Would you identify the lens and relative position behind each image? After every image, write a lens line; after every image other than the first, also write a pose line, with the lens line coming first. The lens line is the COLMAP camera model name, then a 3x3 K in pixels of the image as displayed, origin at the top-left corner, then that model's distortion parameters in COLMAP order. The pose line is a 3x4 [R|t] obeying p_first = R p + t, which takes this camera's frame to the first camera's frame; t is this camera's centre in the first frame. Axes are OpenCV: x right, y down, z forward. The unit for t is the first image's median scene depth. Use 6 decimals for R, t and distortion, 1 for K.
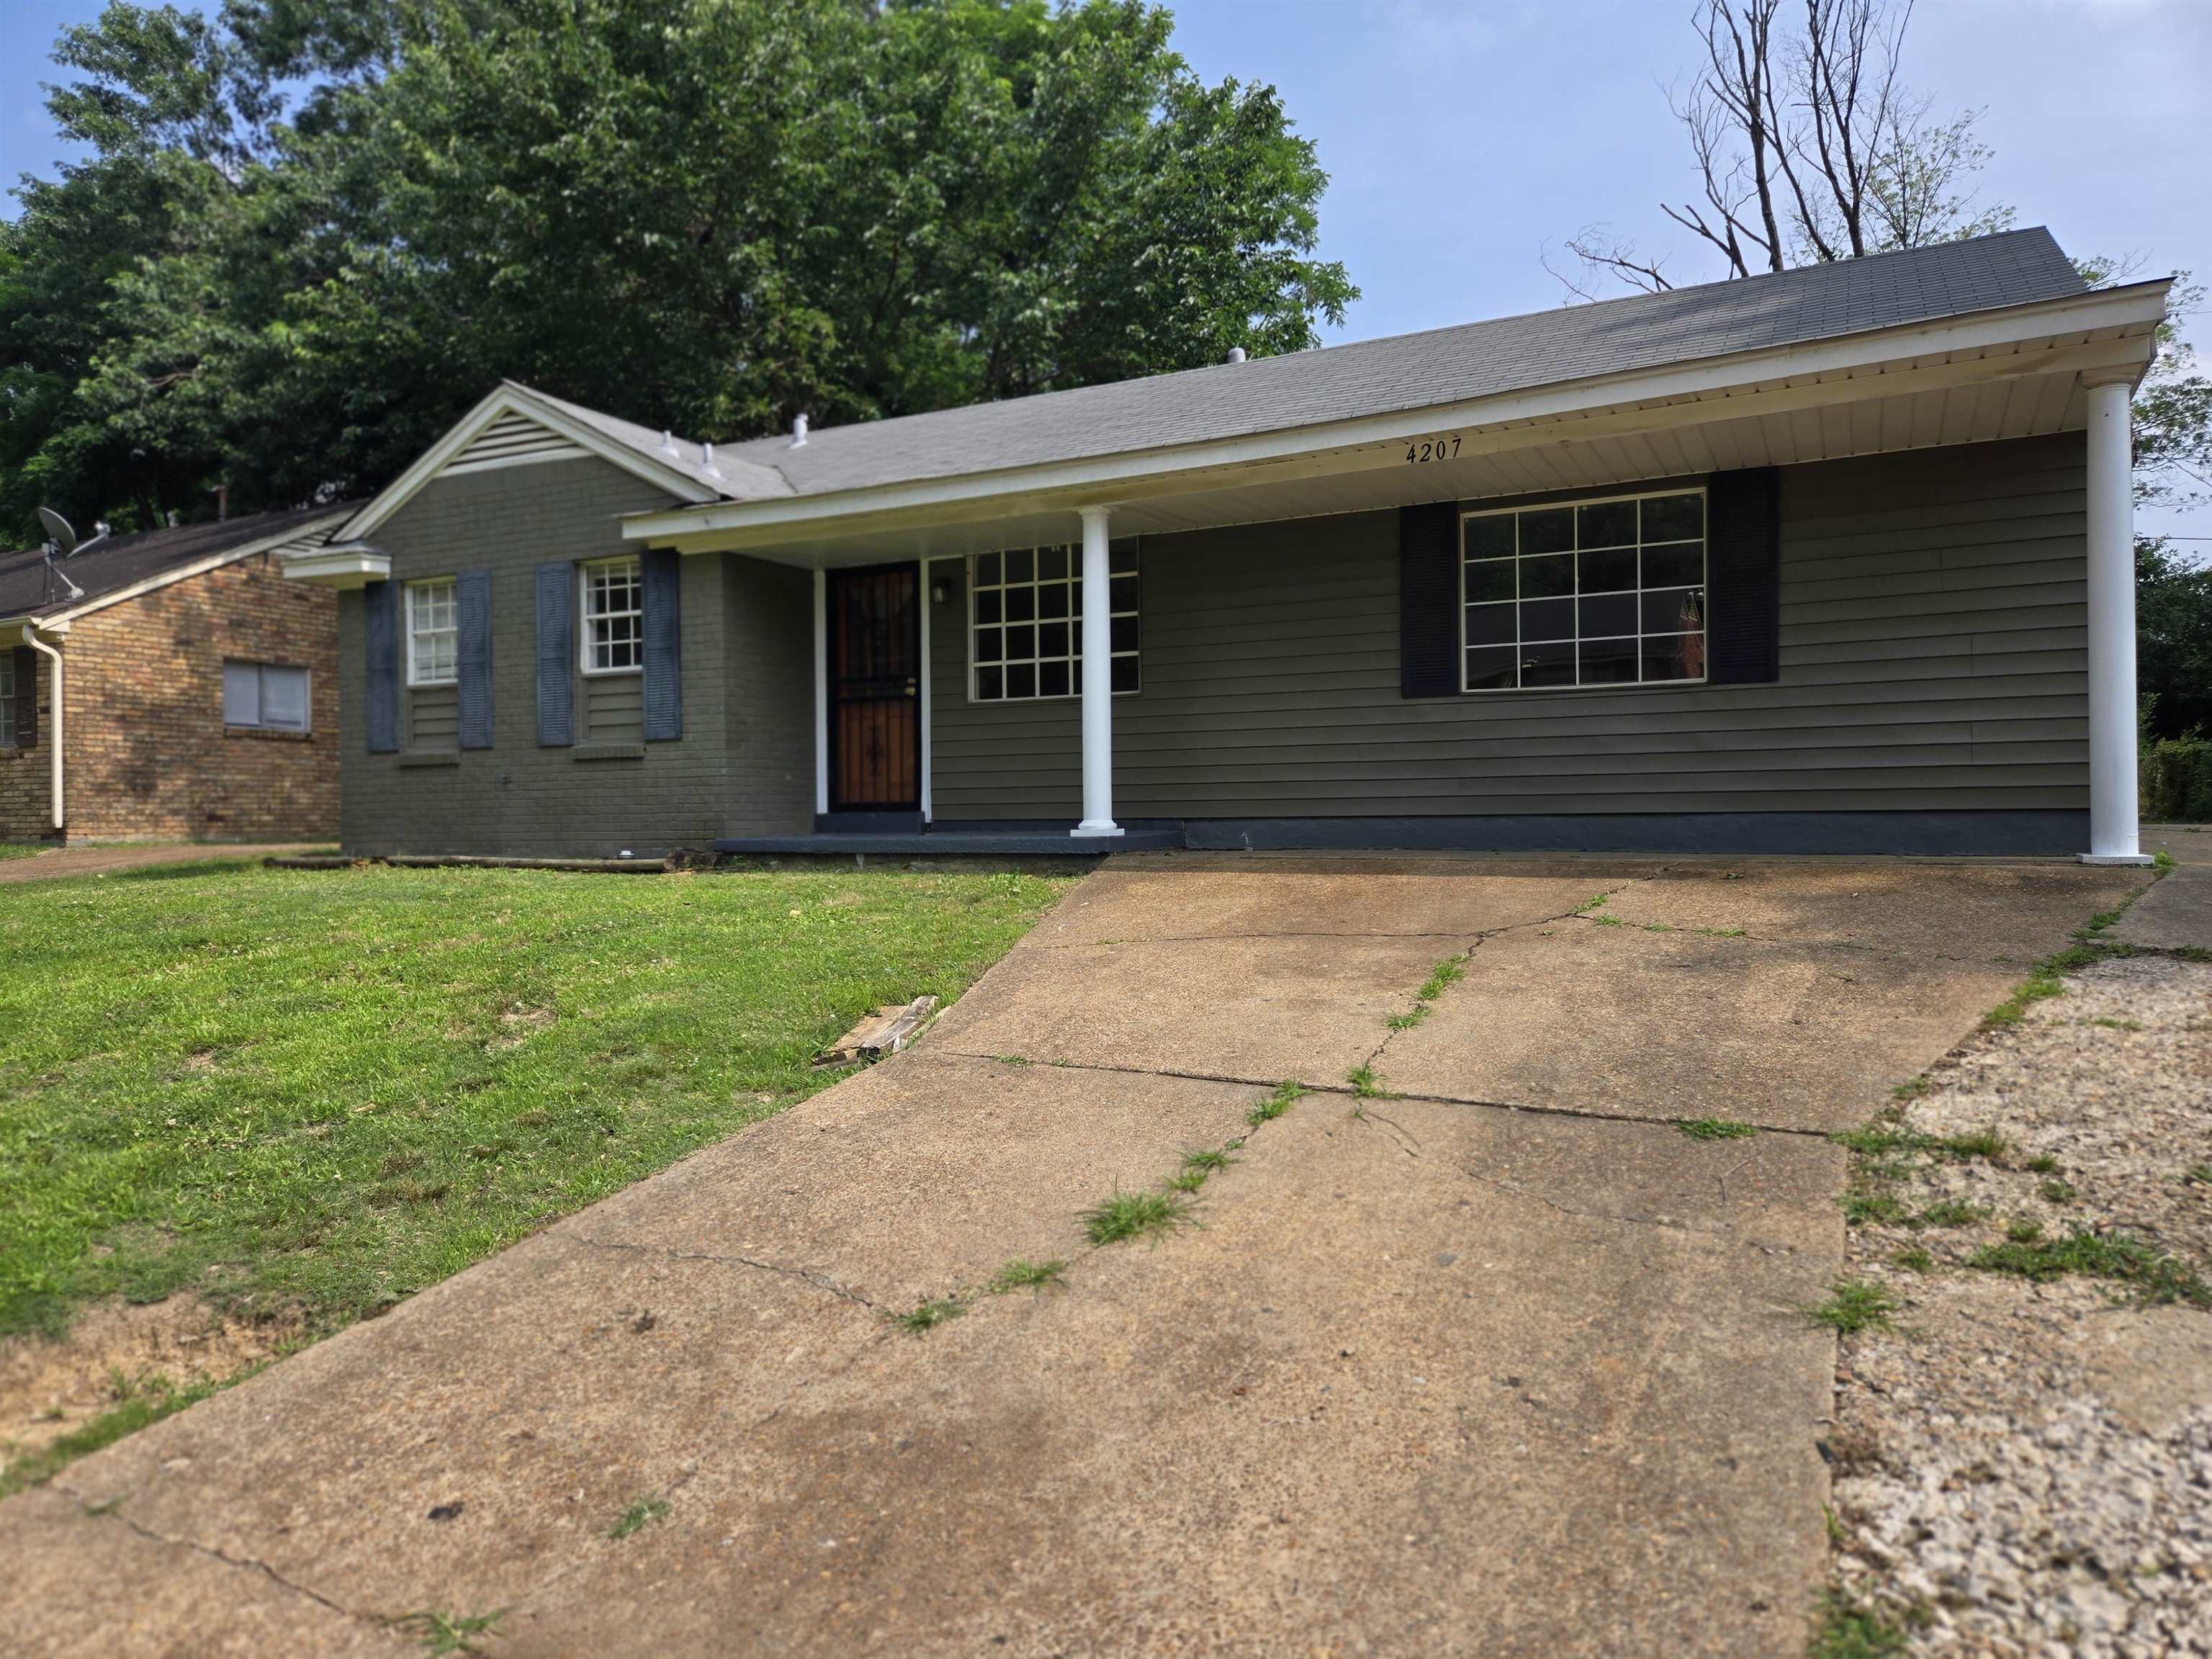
lens RADIAL K [[1505.1, 0, 1080.0], [0, 1505.1, 830.9], [0, 0, 1]] dist [0.070342, -0.060349]
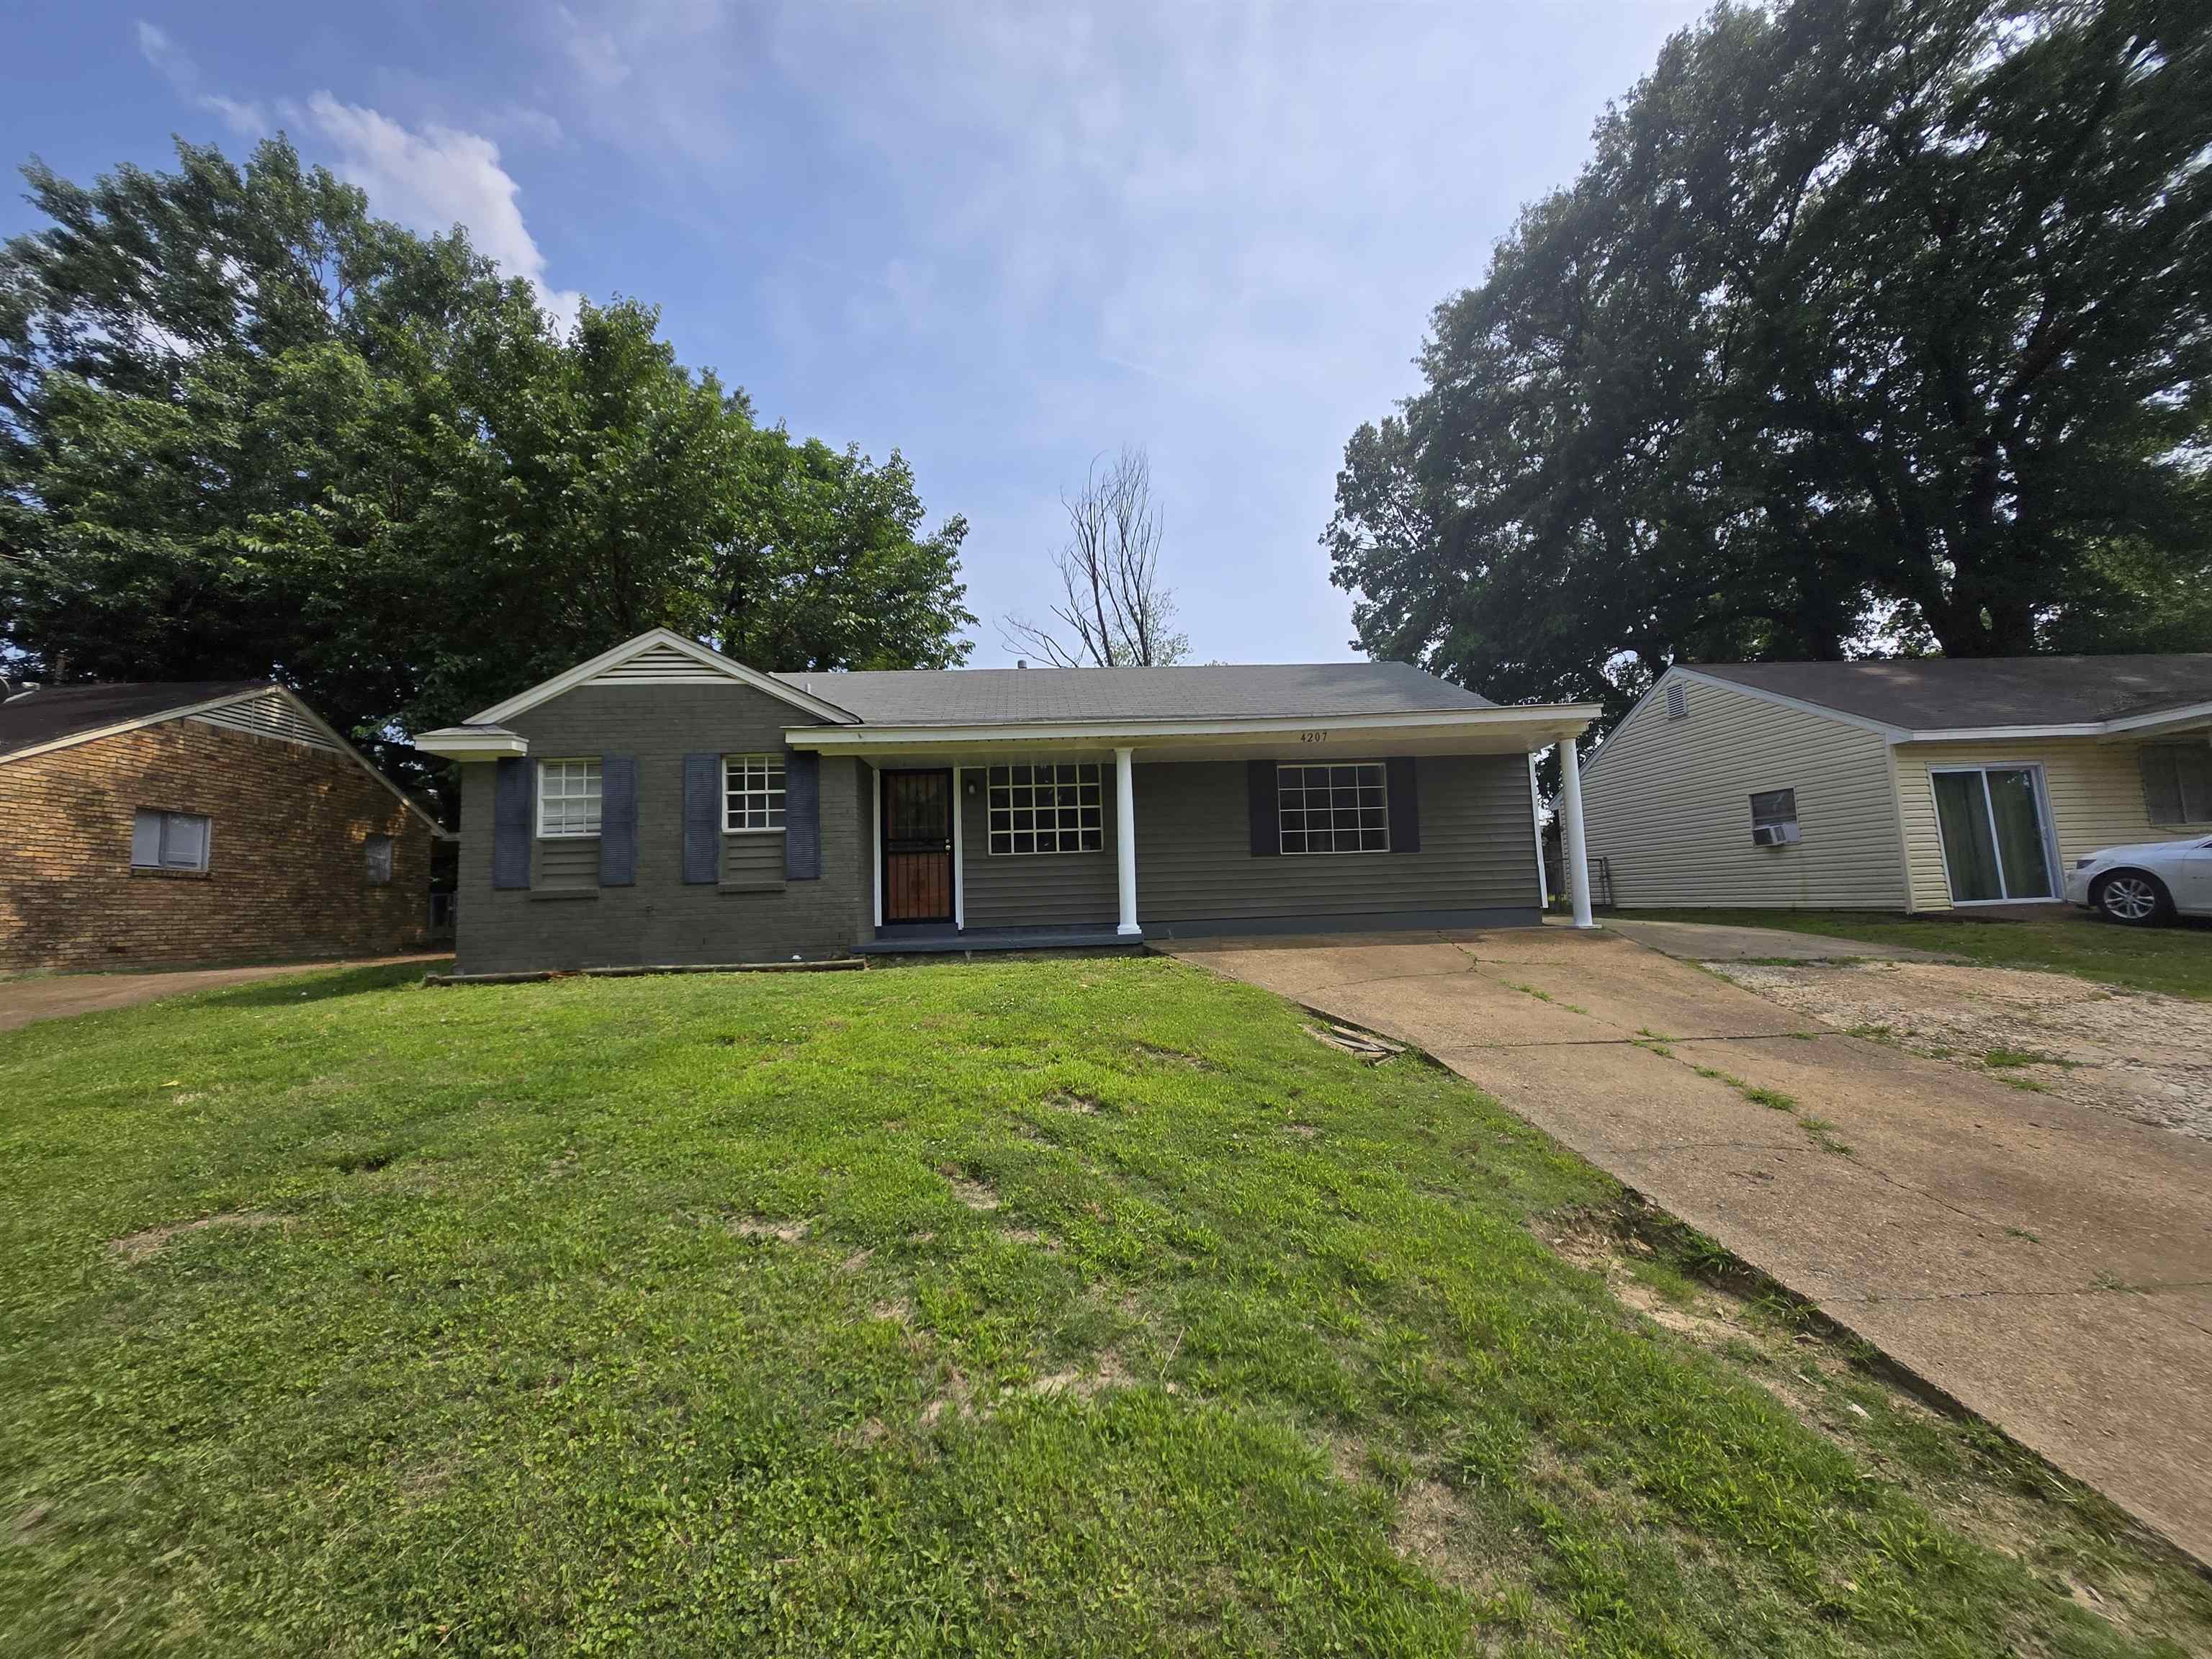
lens RADIAL K [[880.6, 0, 1106.0], [0, 880.6, 829.5], [0, 0, 1]] dist [-0.001637, -0.000310]
pose [[0.852360, 0.027948, 0.522208, -0.455497], [0.031360, 0.994042, -0.104385, -0.008897], [-0.522014, 0.105350, 0.846406, 0.116979]]
